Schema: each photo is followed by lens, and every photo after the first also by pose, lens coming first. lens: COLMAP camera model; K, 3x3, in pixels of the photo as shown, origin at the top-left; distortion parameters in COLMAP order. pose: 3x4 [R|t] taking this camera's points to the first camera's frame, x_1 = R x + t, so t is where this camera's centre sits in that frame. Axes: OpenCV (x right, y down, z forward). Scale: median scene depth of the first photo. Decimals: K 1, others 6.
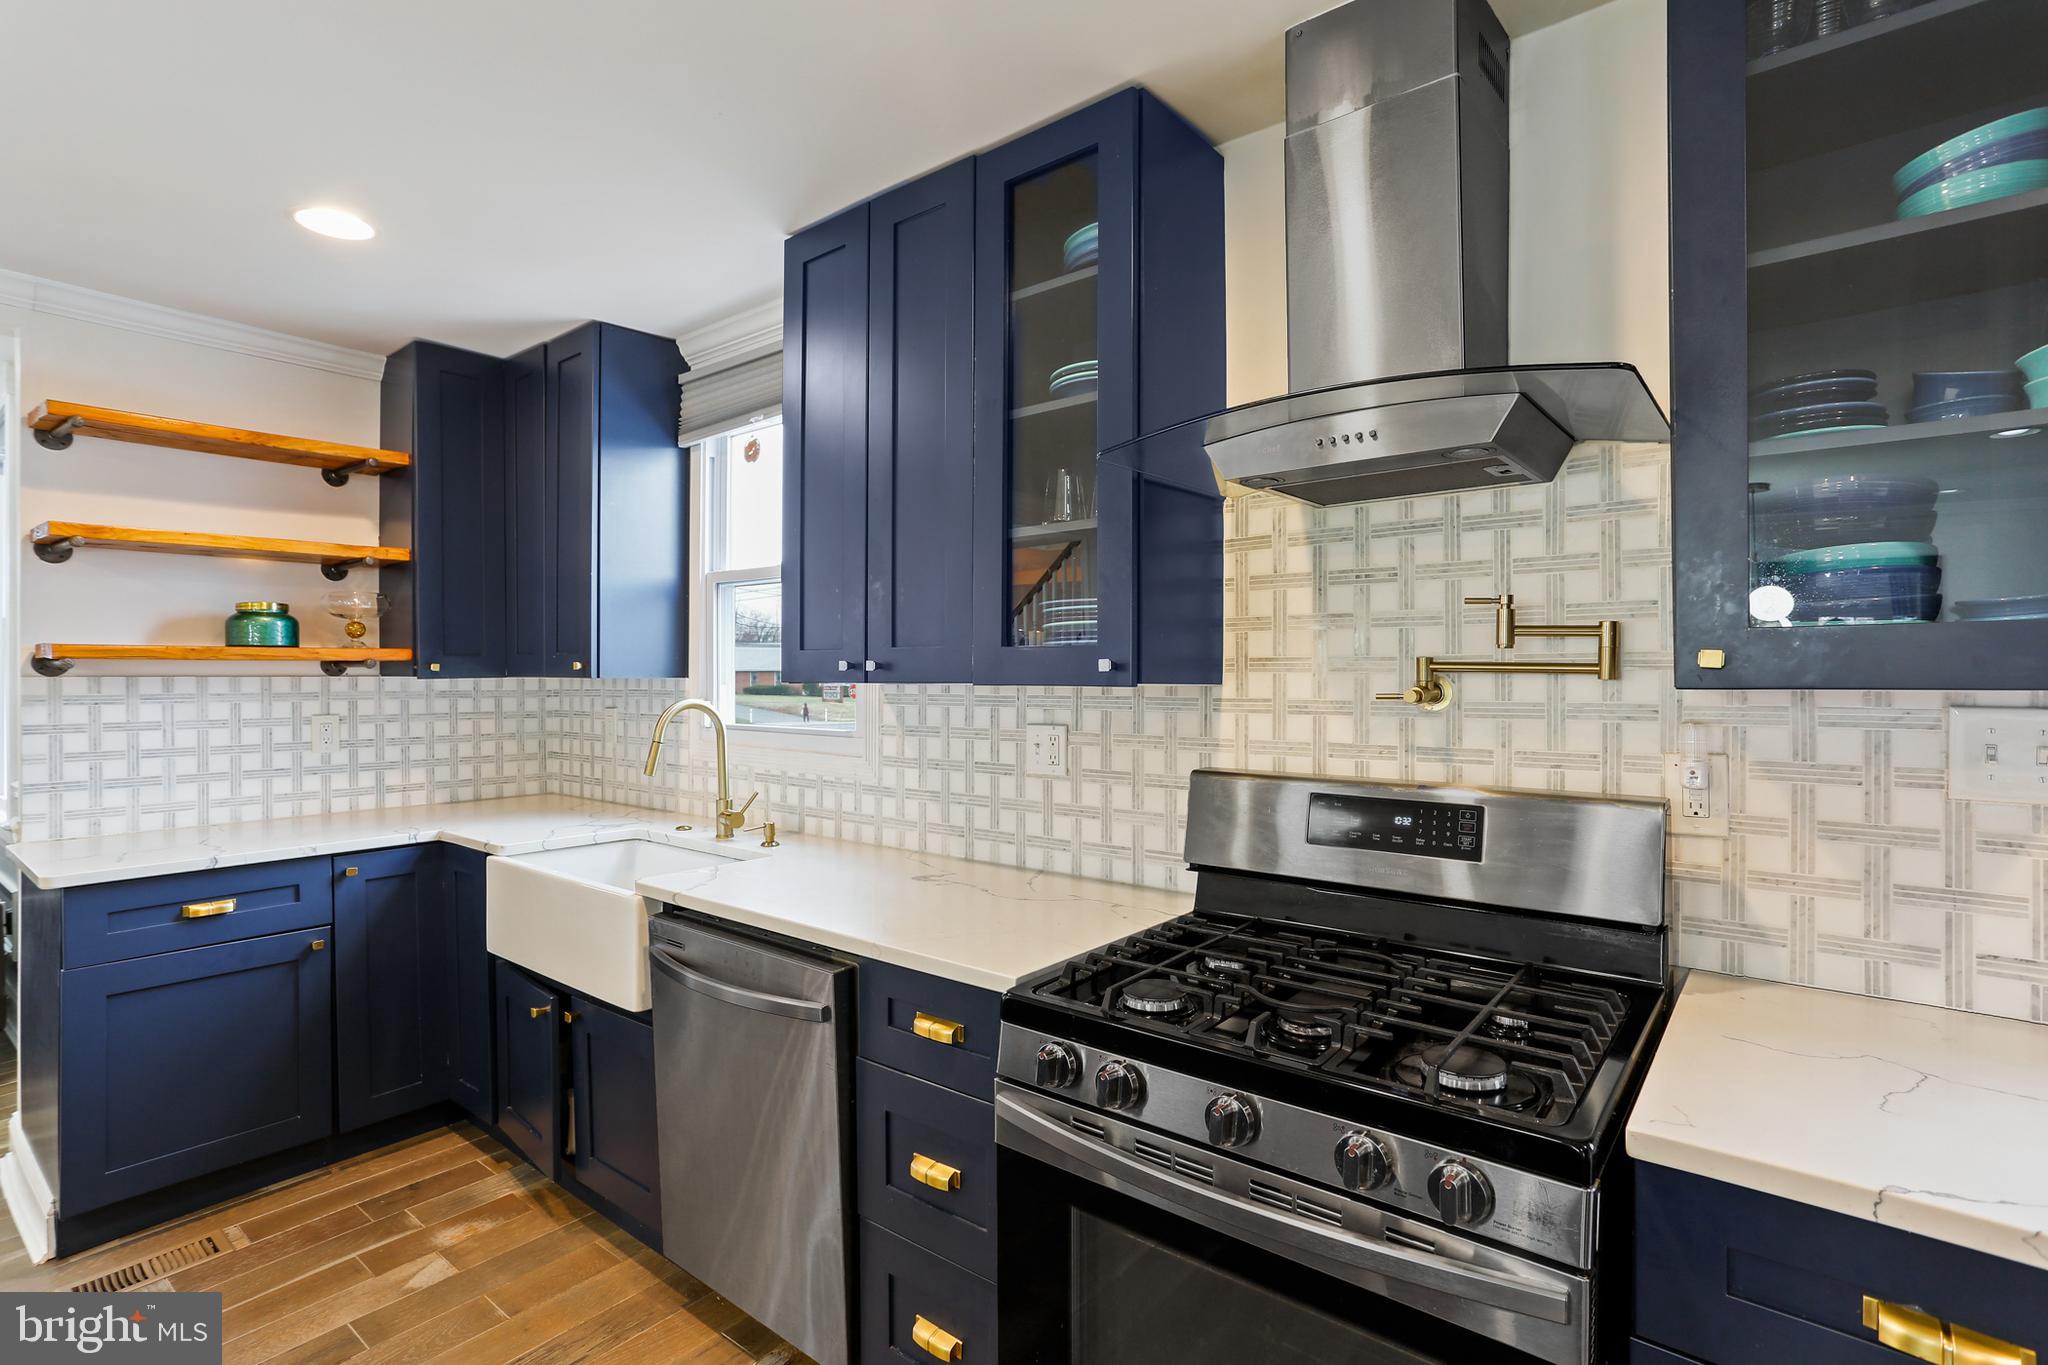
lens RADIAL K [[994.9, 0, 1006.2], [0, 994.9, 674.7], [0, 0, 1]] dist [-0.068921, 0.040895]
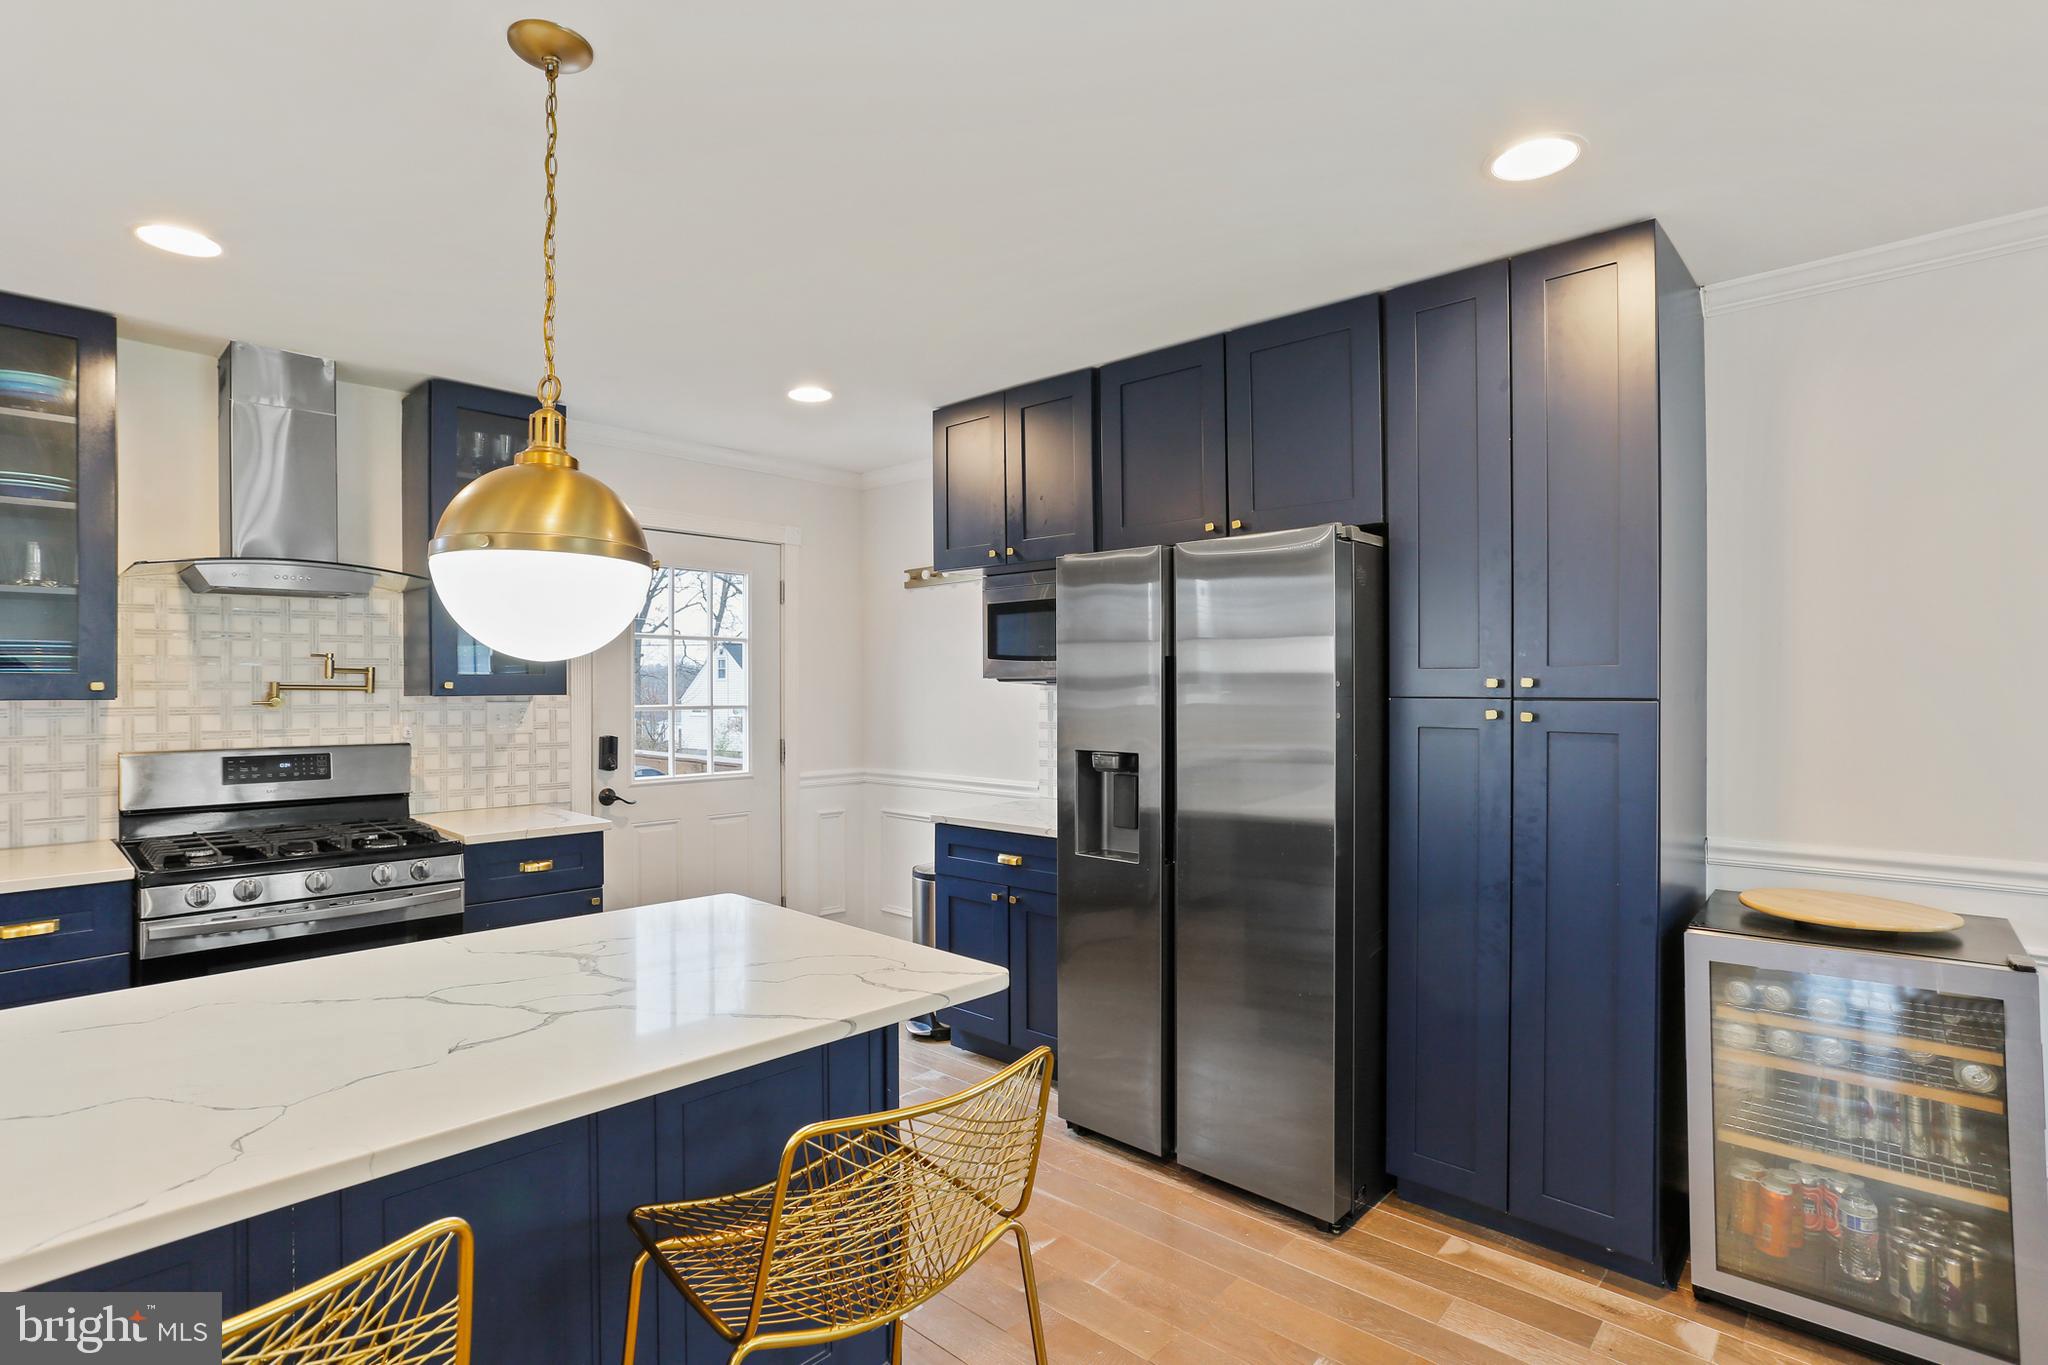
lens RADIAL K [[1008.6, 0, 1017.9], [0, 1008.6, 693.1], [0, 0, 1]] dist [-0.063870, 0.040043]
pose [[0.063630, -0.006052, 0.997955, -1.011246], [0.000313, 0.999982, 0.006044, -0.005454], [-0.997973, -0.000072, 0.063631, -0.409457]]
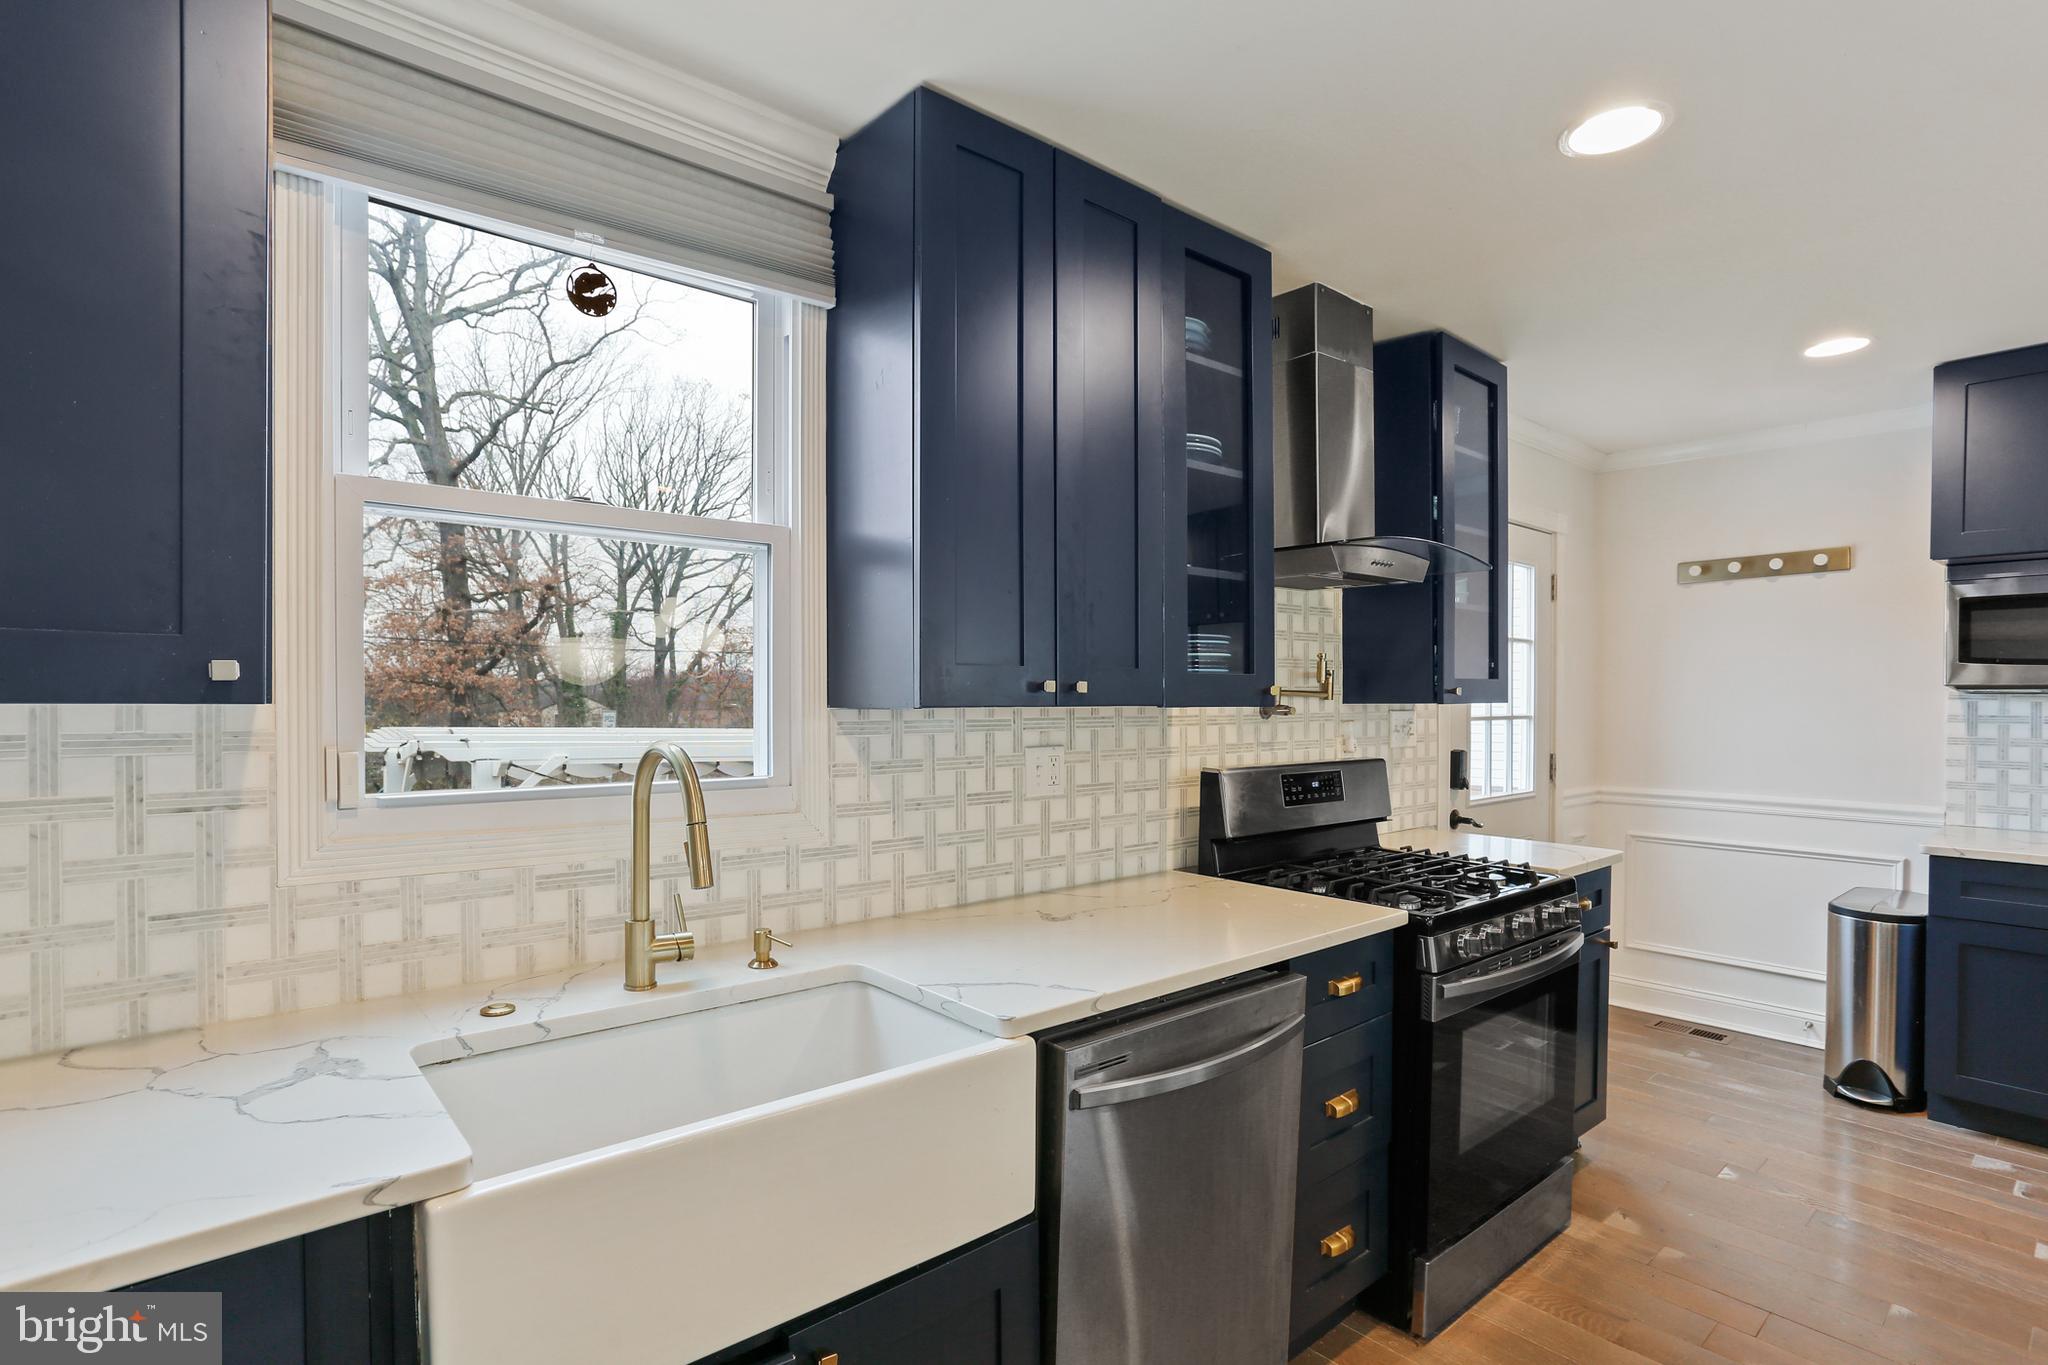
lens RADIAL K [[1008.6, 0, 1017.9], [0, 1008.6, 693.1], [0, 0, 1]] dist [-0.063870, 0.040043]
pose [[0.180786, 0.002093, 0.983520, -0.941054], [-0.003910, 0.999991, -0.001409, -0.002355], [-0.983515, -0.003591, 0.180793, 0.811885]]
